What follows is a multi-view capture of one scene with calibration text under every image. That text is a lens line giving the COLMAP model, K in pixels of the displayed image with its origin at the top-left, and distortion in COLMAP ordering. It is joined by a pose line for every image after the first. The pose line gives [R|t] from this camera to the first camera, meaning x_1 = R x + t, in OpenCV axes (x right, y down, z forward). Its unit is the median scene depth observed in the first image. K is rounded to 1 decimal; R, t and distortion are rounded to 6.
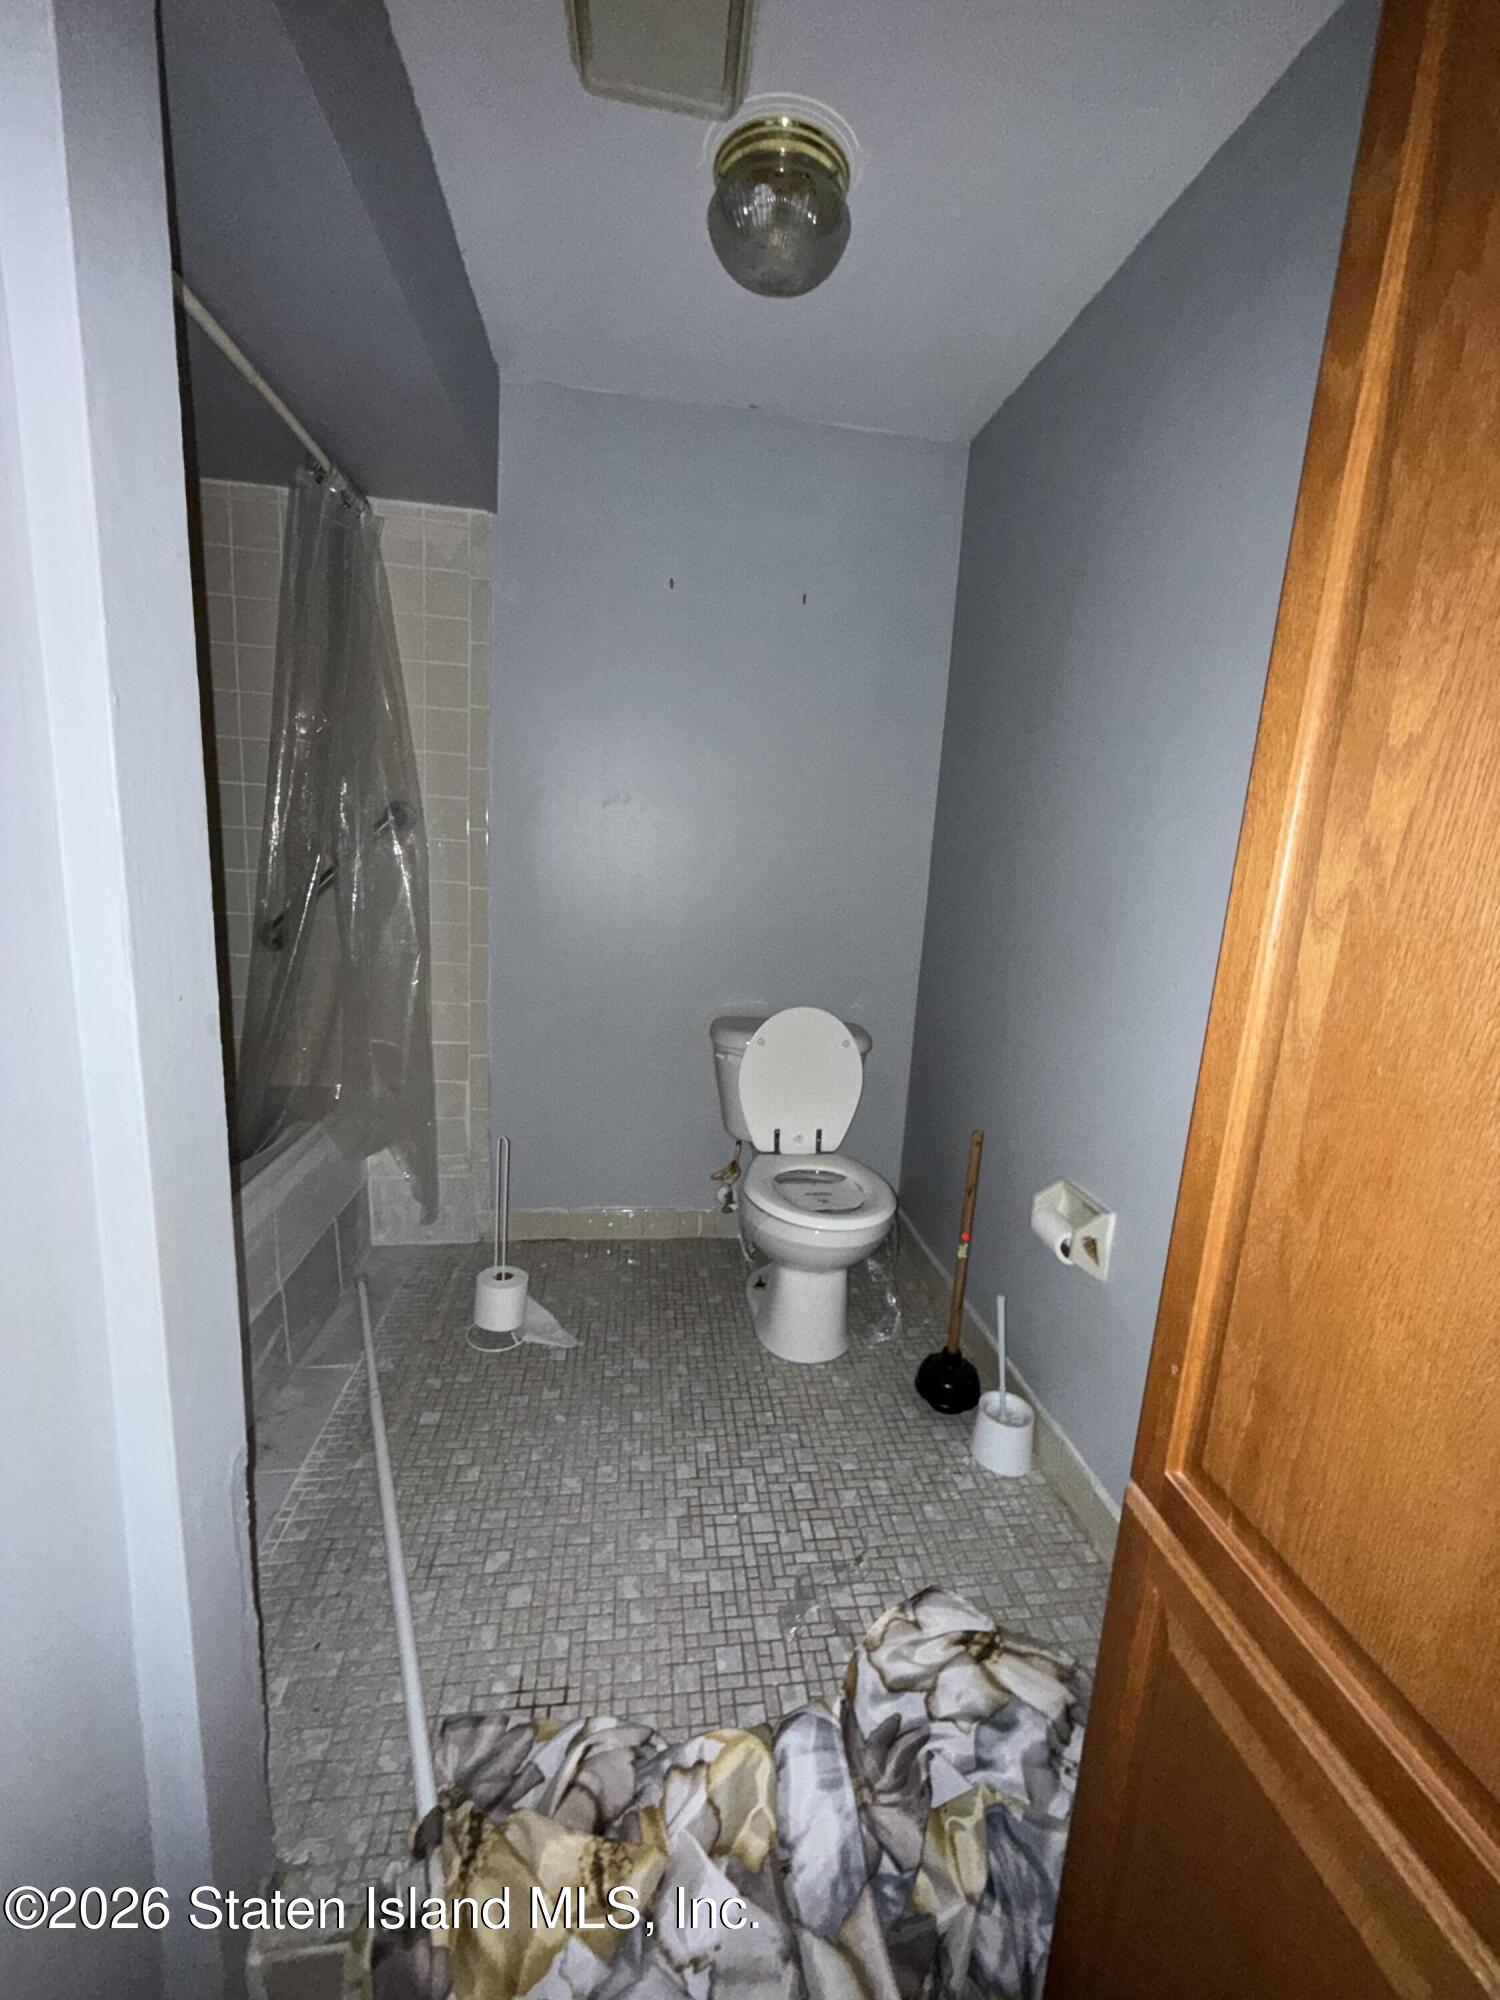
lens RADIAL K [[796.6, 0, 750.1], [0, 796.6, 991.9], [0, 0, 1]] dist [-0.000024, -0.000093]
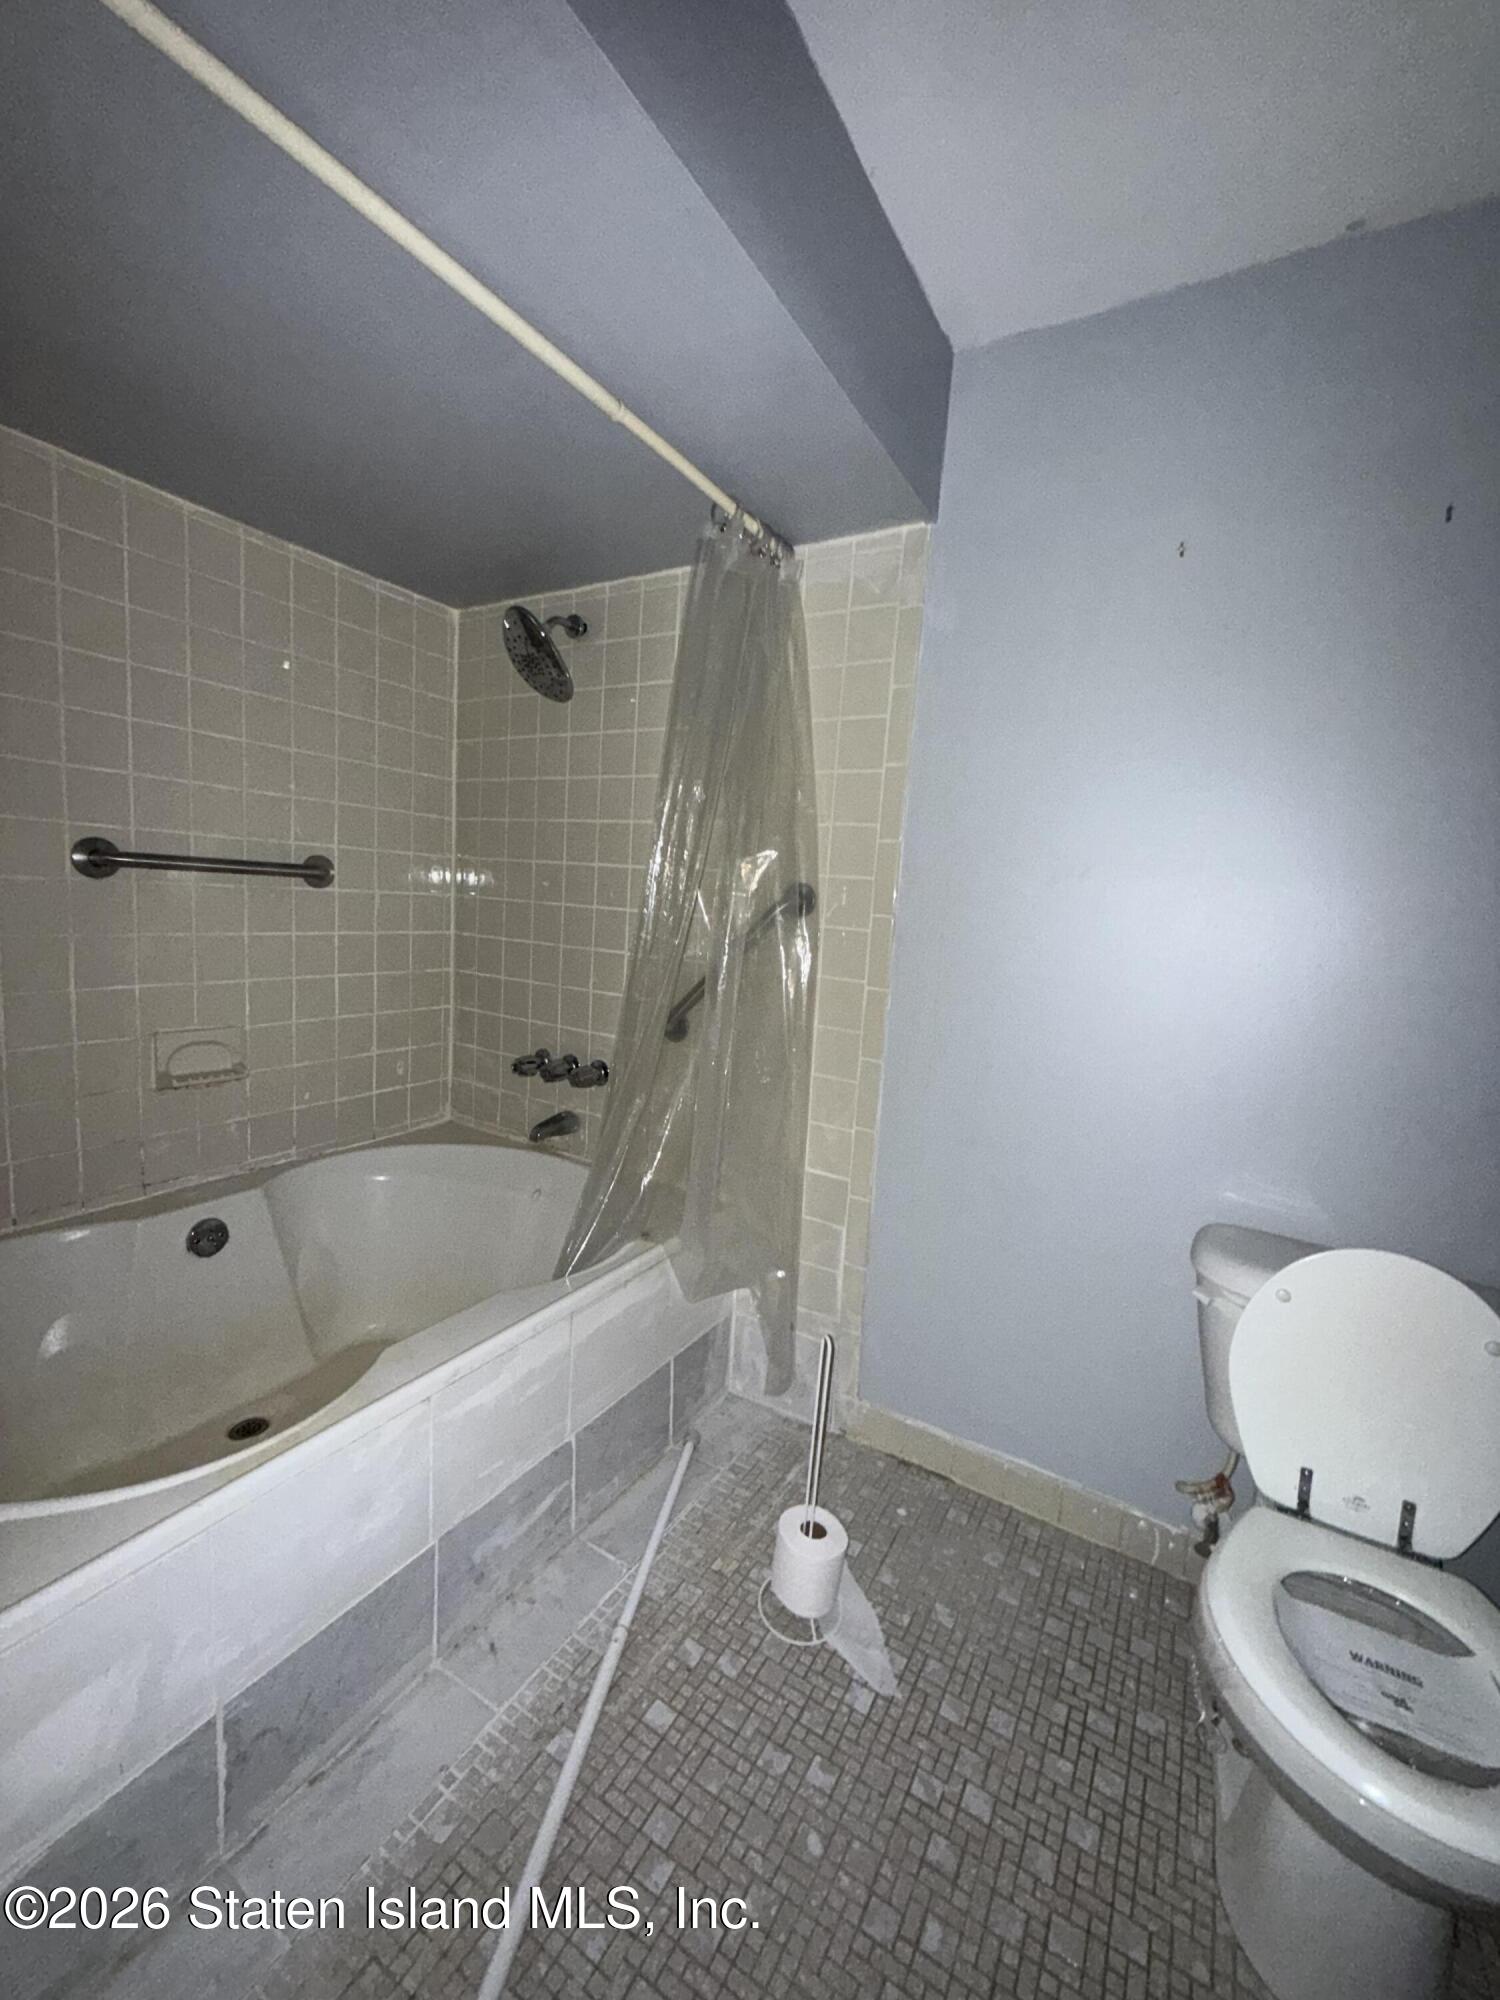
lens RADIAL K [[796.6, 0, 742.6], [0, 796.6, 992.8], [0, 0, 1]] dist [-0.000024, -0.000093]
pose [[0.778612, 0.063349, -0.624300, 0.058636], [-0.125811, 0.990449, -0.056405, -0.073964], [0.614765, 0.122462, 0.779145, 0.344963]]
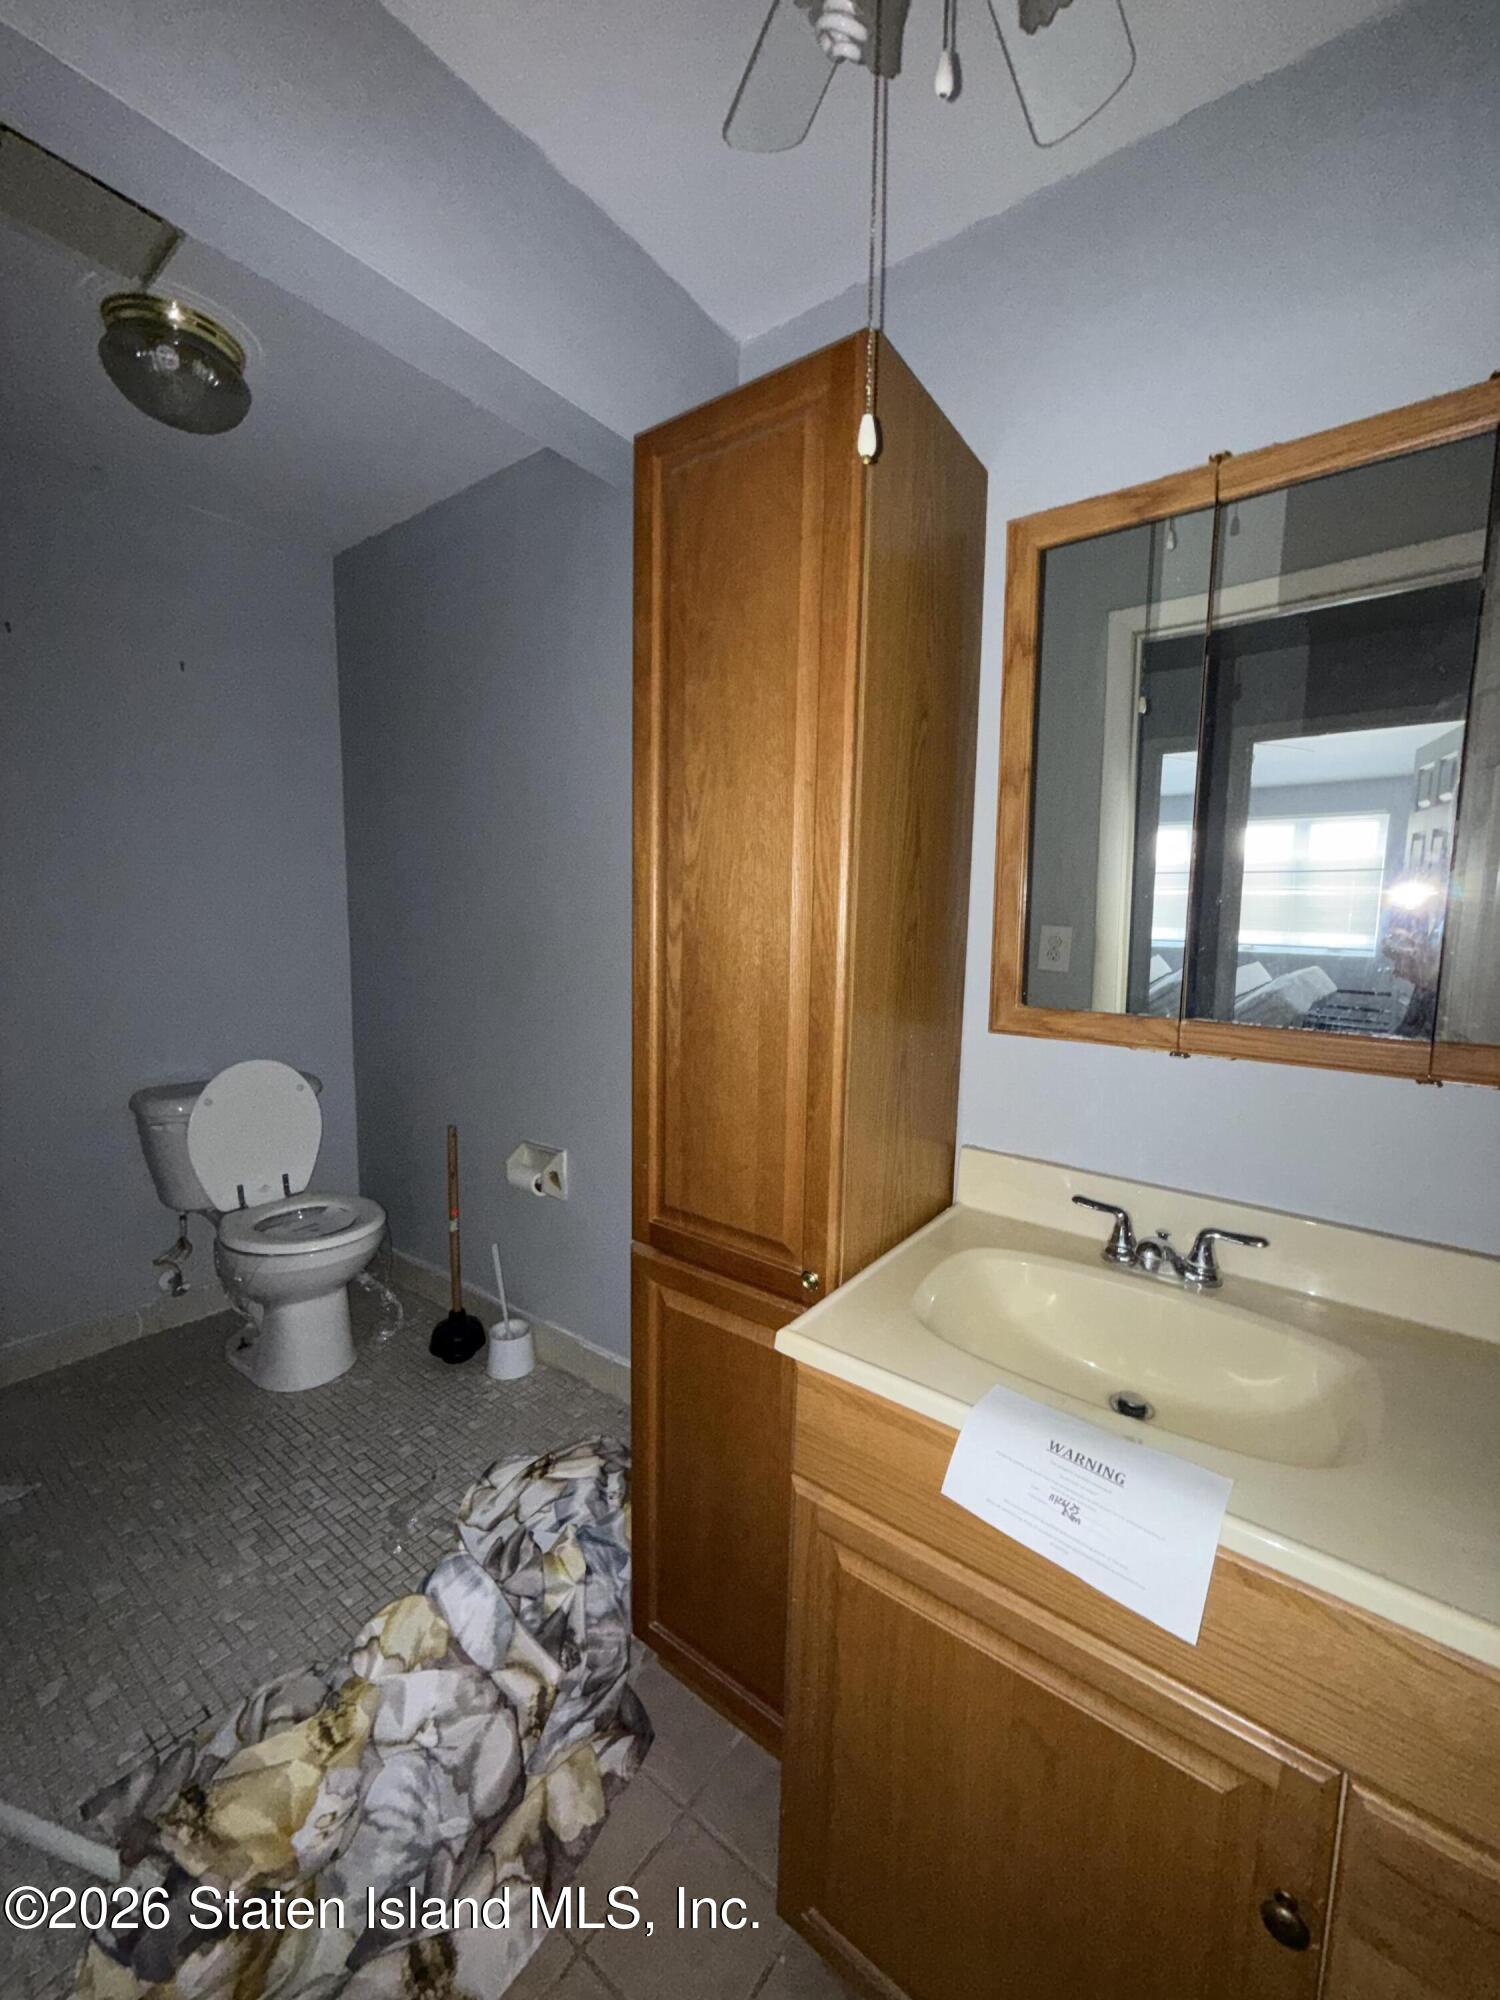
lens RADIAL K [[796.6, 0, 752.8], [0, 796.6, 991.0], [0, 0, 1]] dist [-0.000024, -0.000093]
pose [[0.702929, -0.123871, 0.700390, -0.206634], [0.158003, 0.987308, 0.016040, 0.017799], [-0.693488, 0.099389, 0.713580, -0.217297]]
